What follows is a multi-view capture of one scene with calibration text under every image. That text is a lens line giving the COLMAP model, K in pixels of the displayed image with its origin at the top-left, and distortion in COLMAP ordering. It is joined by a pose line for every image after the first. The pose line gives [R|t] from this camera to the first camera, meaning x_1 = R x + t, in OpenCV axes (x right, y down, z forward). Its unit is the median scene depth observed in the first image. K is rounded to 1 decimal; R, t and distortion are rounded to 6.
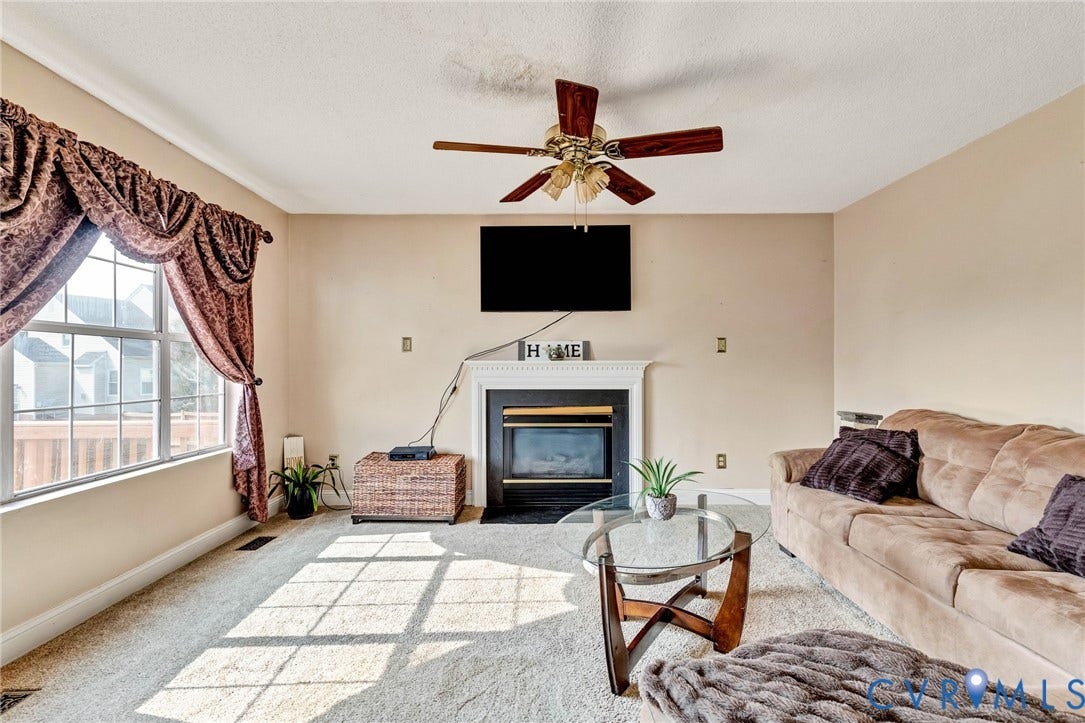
lens RADIAL K [[501.3, 0, 541.2], [0, 501.3, 364.2], [0, 0, 1]] dist [0.011001, -0.000310]
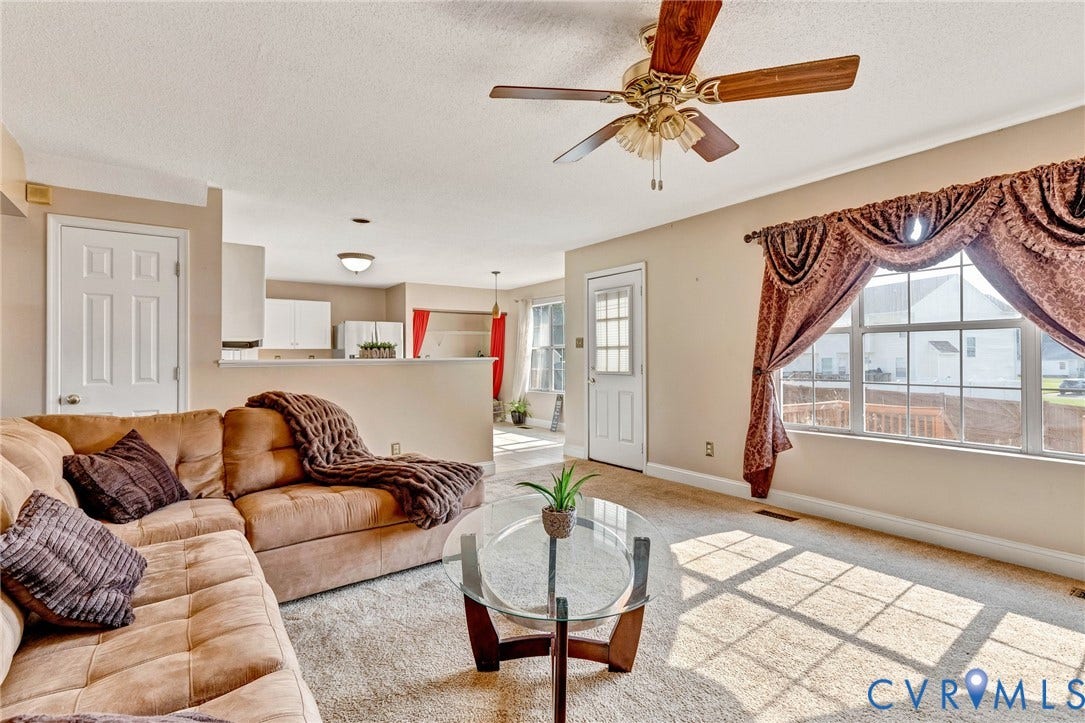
lens RADIAL K [[509.5, 0, 546.7], [0, 509.5, 355.9], [0, 0, 1]] dist [0.002774, 0.000042]
pose [[-0.807739, 0.000397, -0.589540, 0.475026], [0.005539, 0.999961, -0.006915, 0.006801], [0.589515, -0.008851, -0.807709, 1.052608]]
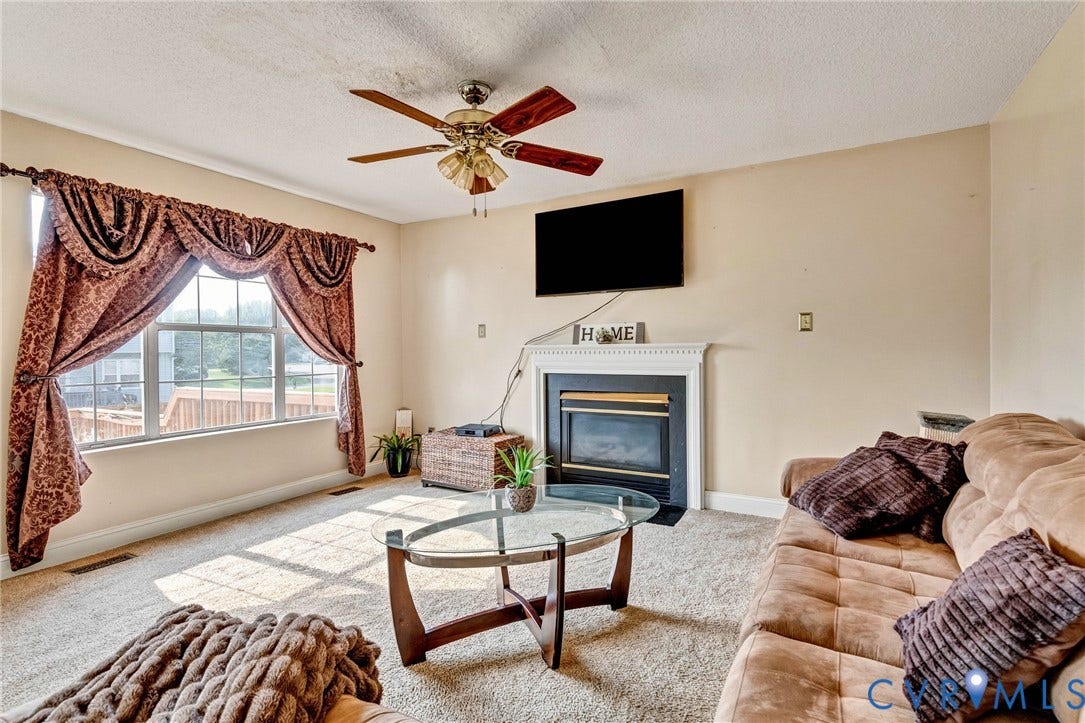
lens RADIAL K [[509.5, 0, 546.7], [0, 509.5, 355.9], [0, 0, 1]] dist [0.002774, 0.000042]
pose [[0.877858, -0.000958, -0.478920, 0.468249], [0.009422, 0.999839, 0.015272, -0.000636], [0.478828, -0.017919, 0.877726, 0.111955]]
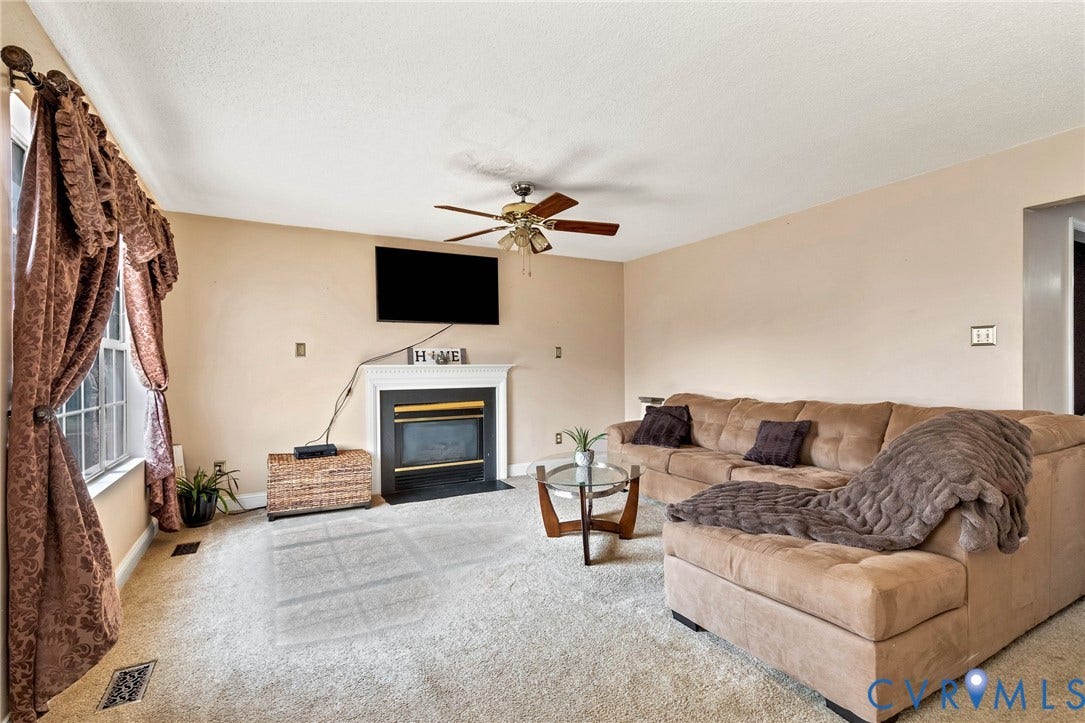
lens RADIAL K [[502.3, 0, 534.2], [0, 502.3, 366.1], [0, 0, 1]] dist [0.015274, -0.000135]
pose [[0.886281, -0.006403, 0.463103, -0.391237], [0.006855, 0.999976, 0.000709, -0.003279], [-0.463097, 0.002546, 0.886304, -0.200346]]
